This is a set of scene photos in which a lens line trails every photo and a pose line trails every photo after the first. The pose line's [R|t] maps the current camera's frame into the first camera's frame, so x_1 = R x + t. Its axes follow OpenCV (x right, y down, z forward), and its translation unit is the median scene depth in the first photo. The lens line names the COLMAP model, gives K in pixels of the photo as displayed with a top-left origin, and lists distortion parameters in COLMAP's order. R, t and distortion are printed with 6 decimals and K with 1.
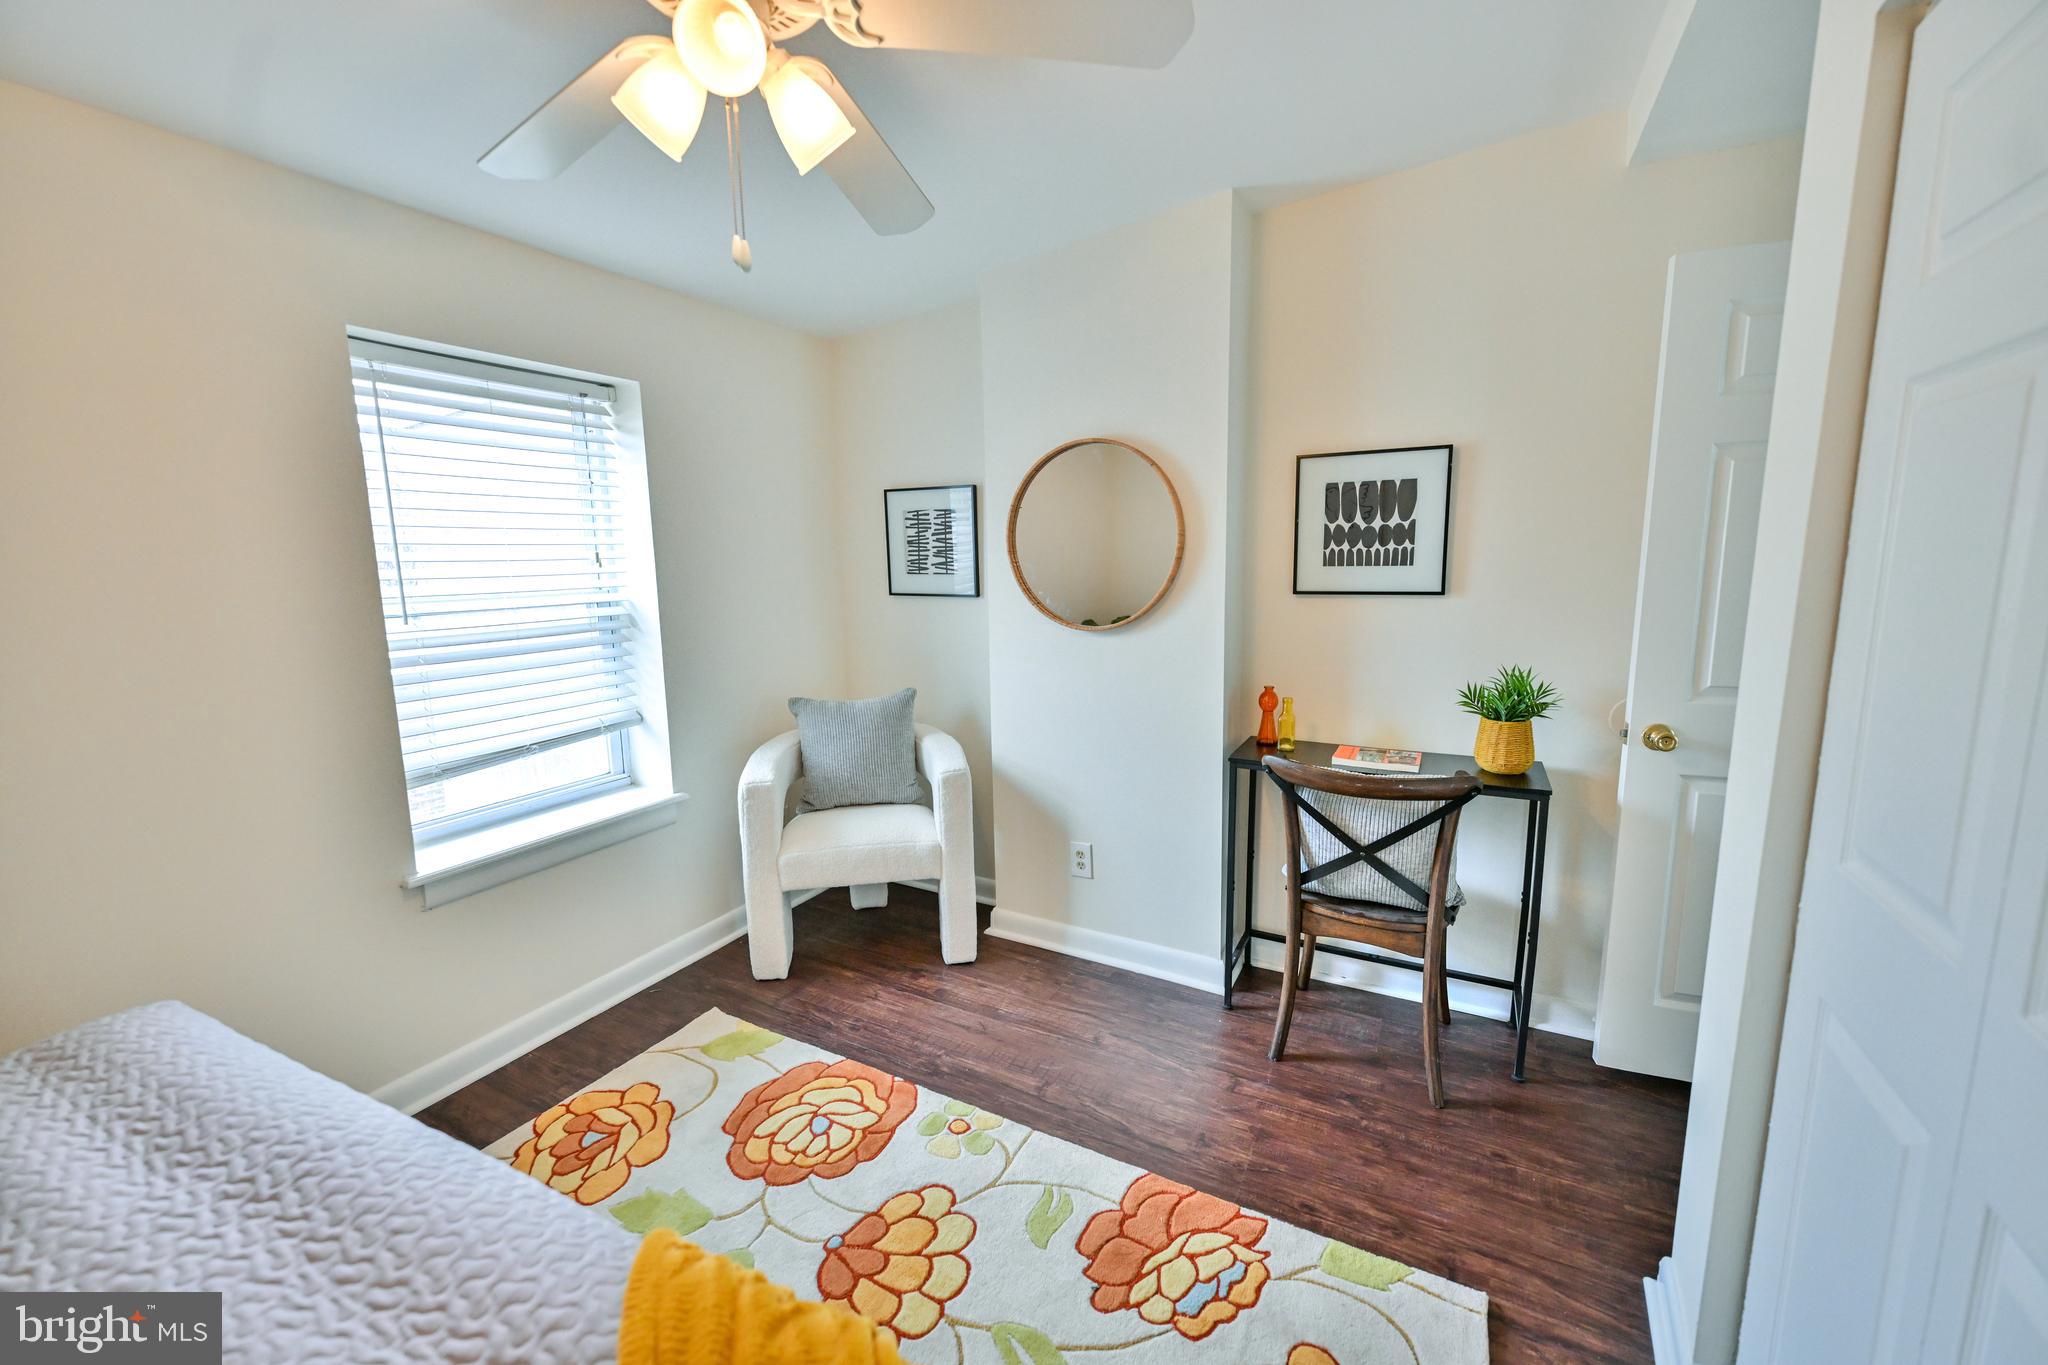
lens RADIAL K [[806.5, 0, 1022.7], [0, 806.5, 684.4], [0, 0, 1]] dist [-0.000984, -0.000031]
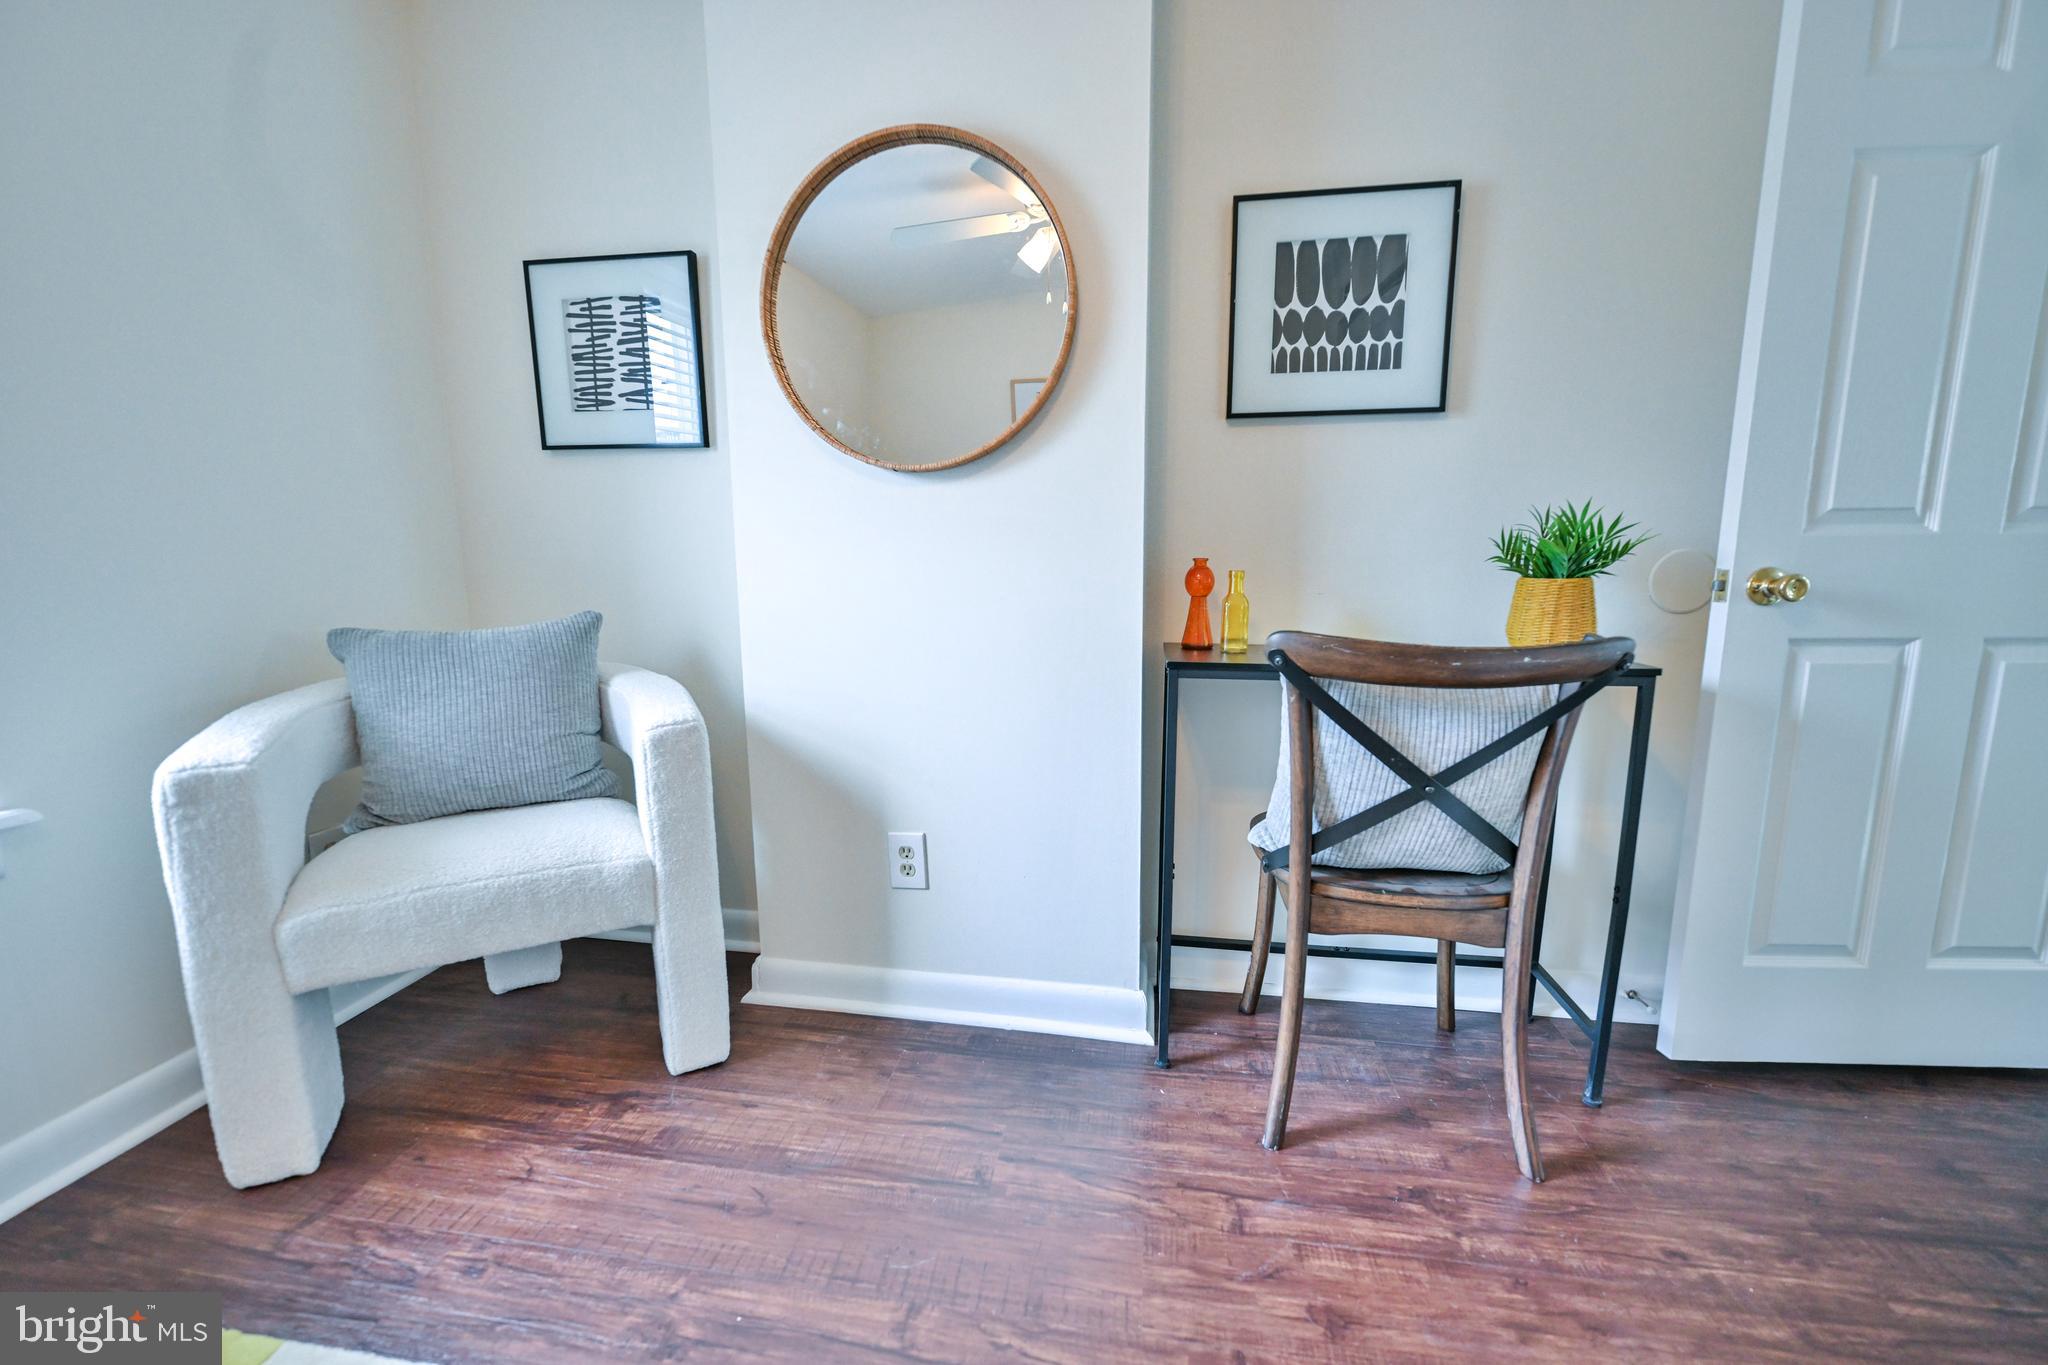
lens RADIAL K [[806.5, 0, 1022.7], [0, 806.5, 684.4], [0, 0, 1]] dist [-0.000984, -0.000031]
pose [[0.942717, -0.039312, 0.331269, -0.049899], [0.041591, 0.999135, 0.000208, 0.101240], [-0.330991, 0.013582, 0.943536, 0.451695]]
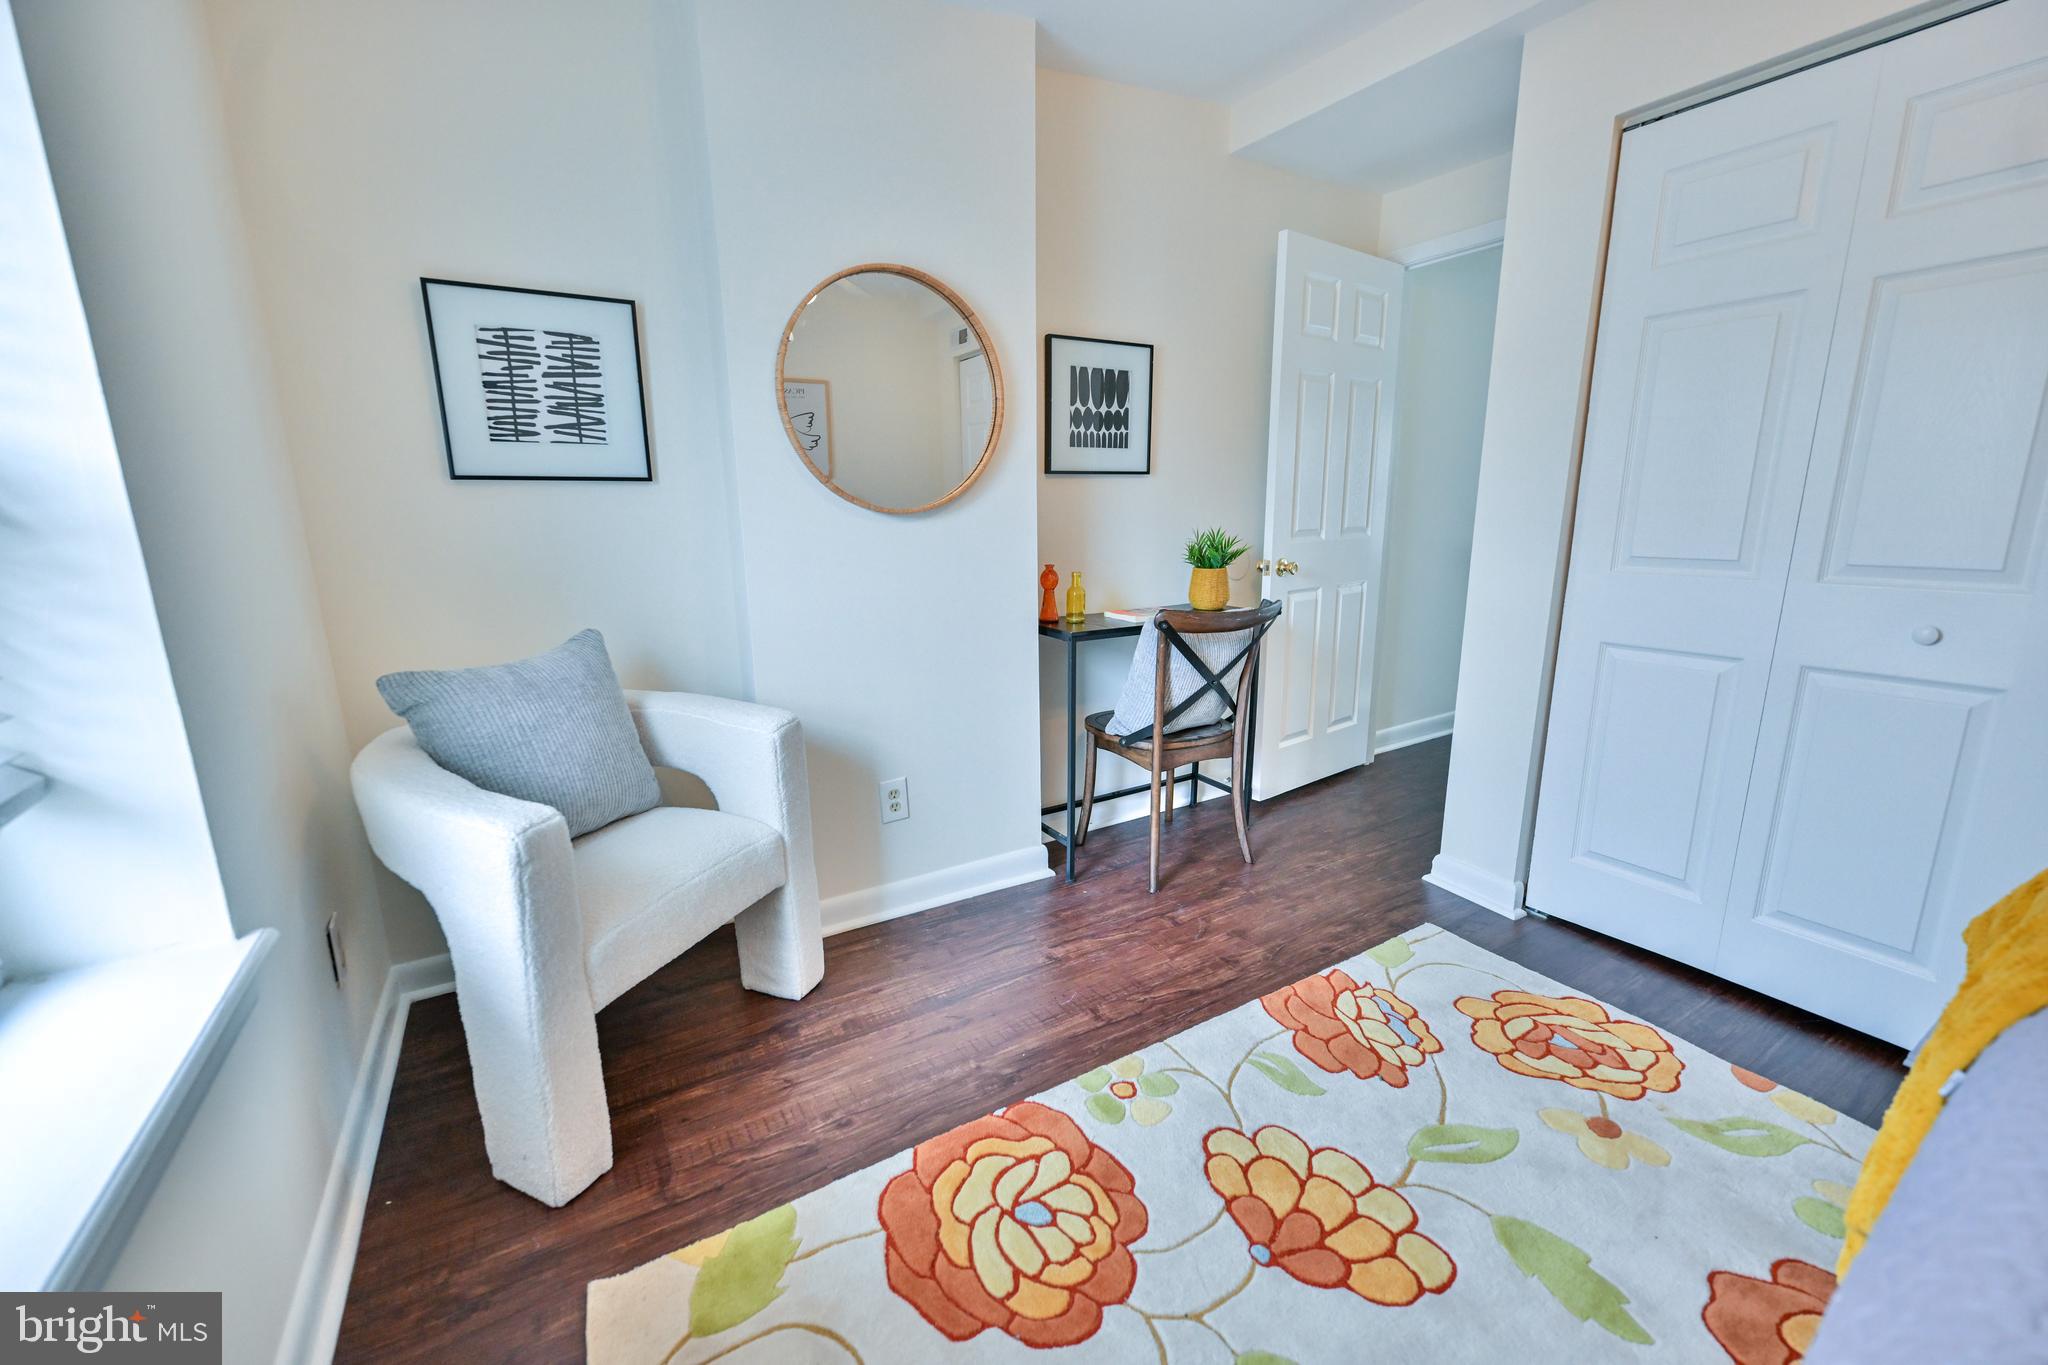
lens RADIAL K [[811.7, 0, 1014.6], [0, 811.7, 683.3], [0, 0, 1]] dist [0.000746, -0.000002]
pose [[0.510778, -0.177317, 0.841228, -0.627034], [0.142243, 0.982443, 0.120715, 0.020304], [-0.847863, 0.058001, 0.527033, 0.522740]]
